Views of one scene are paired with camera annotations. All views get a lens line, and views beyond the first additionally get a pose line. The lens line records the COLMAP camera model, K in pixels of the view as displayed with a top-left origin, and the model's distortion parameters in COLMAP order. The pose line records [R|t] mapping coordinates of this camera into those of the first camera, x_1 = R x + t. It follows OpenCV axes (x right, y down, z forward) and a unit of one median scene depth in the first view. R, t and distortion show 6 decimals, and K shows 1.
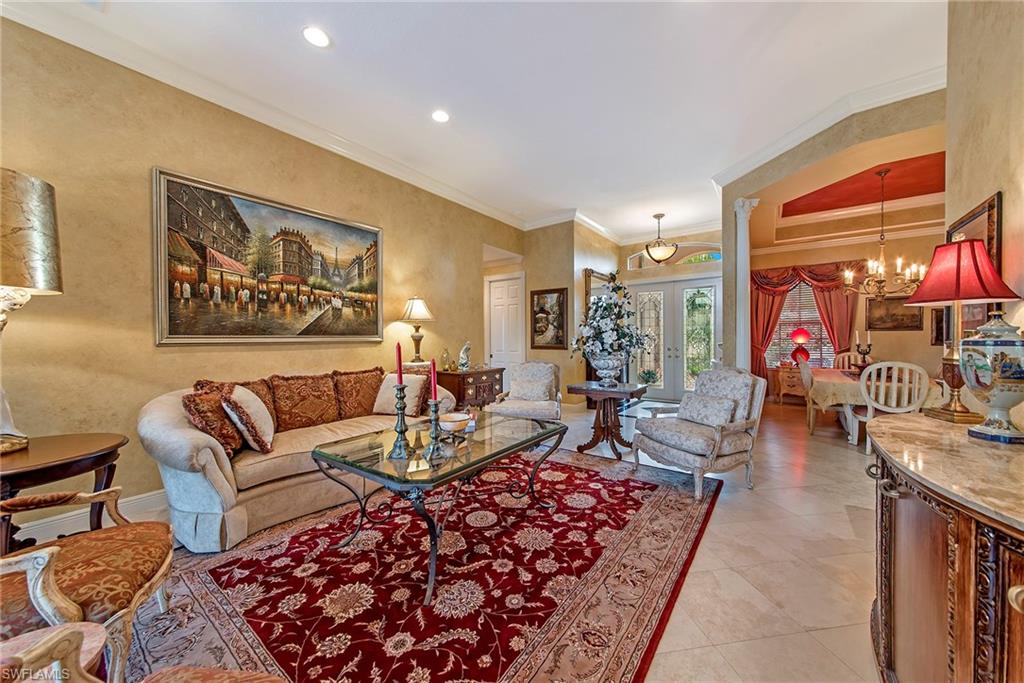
lens RADIAL K [[365.1, 0, 516.9], [0, 365.1, 342.1], [0, 0, 1]] dist [-0.000829, -0.000011]
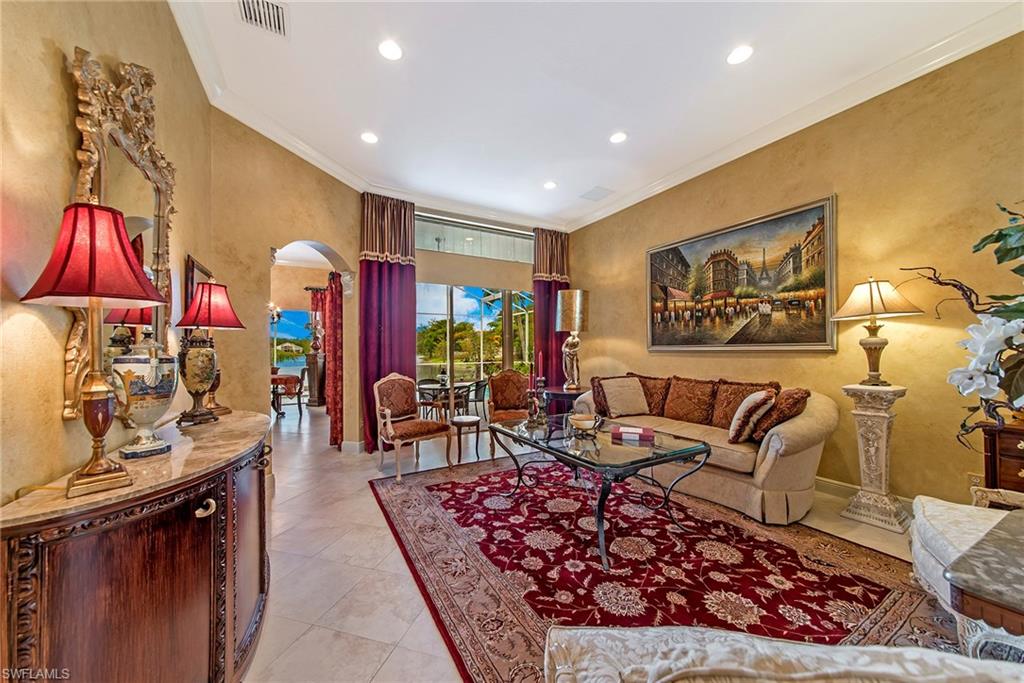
lens RADIAL K [[360.7, 0, 506.1], [0, 360.7, 348.2], [0, 0, 1]] dist [-0.002546, 0.000061]
pose [[-0.421320, 0.006647, -0.906888, 0.763109], [0.000836, 0.999976, 0.006941, -0.017154], [0.906912, 0.002166, -0.421315, 0.987900]]
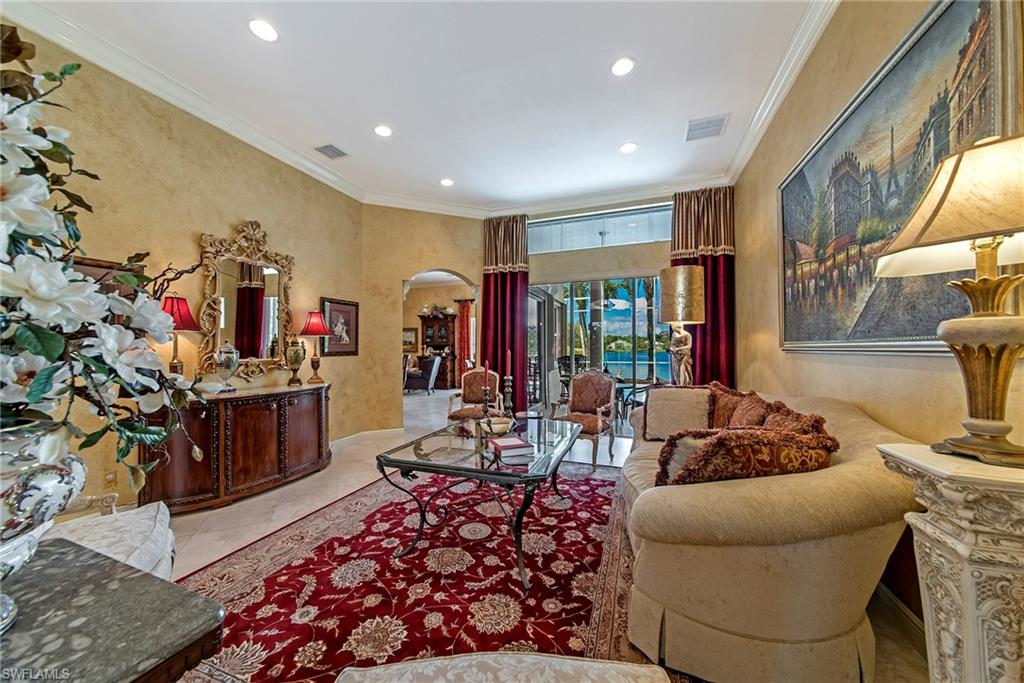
lens RADIAL K [[360.7, 0, 506.1], [0, 360.7, 348.2], [0, 0, 1]] dist [-0.002546, 0.000061]
pose [[-0.964788, 0.010995, -0.262798, 0.059390], [0.008029, 0.999891, 0.012357, -0.017258], [0.262906, 0.009812, -0.964772, 1.604870]]
